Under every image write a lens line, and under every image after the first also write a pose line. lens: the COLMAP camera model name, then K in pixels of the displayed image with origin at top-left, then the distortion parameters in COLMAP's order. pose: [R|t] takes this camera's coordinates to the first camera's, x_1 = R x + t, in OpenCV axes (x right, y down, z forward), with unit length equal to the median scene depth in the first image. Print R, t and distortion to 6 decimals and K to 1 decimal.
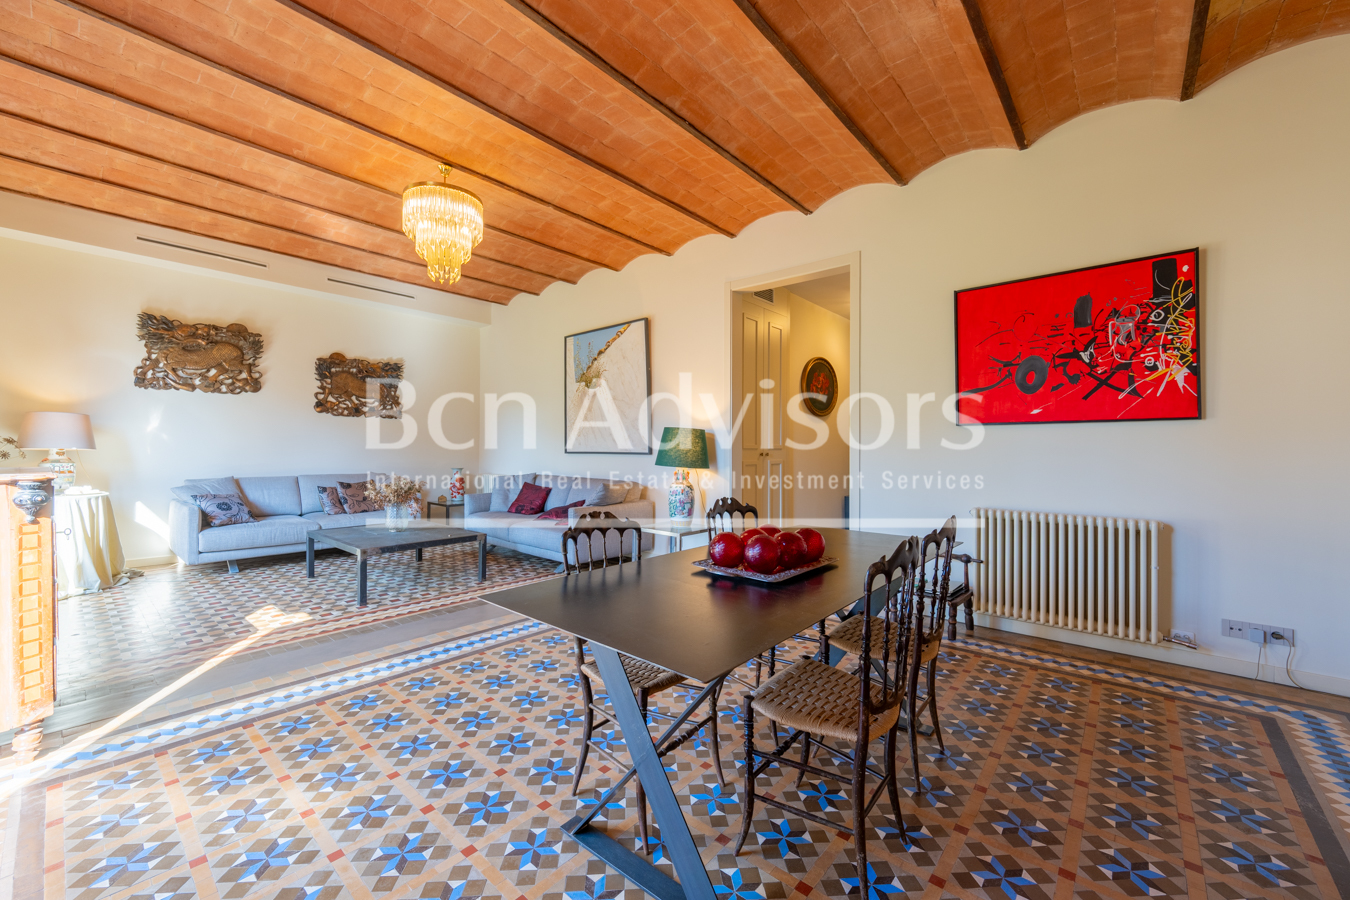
lens RADIAL K [[535.3, 0, 662.5], [0, 535.3, 451.1], [0, 0, 1]] dist [-0.005758, 0.002549]
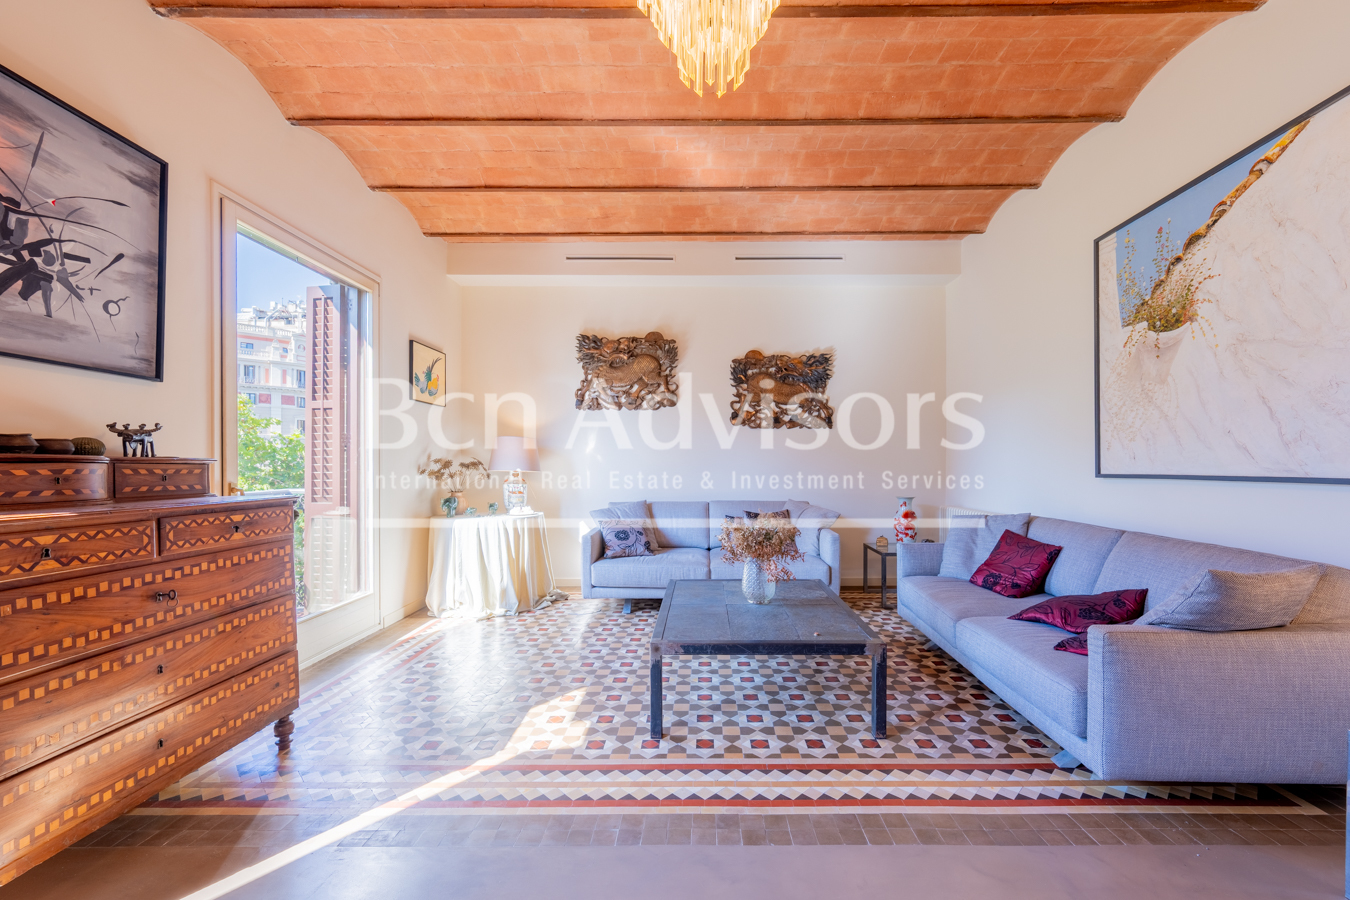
lens RADIAL K [[535.3, 0, 699.3], [0, 535.3, 468.9], [0, 0, 1]] dist [-0.005758, 0.002549]
pose [[0.660269, -0.002320, -0.751026, -0.062973], [0.003077, 0.999995, -0.000385, -0.005021], [0.751023, -0.002057, 0.660273, 0.463223]]
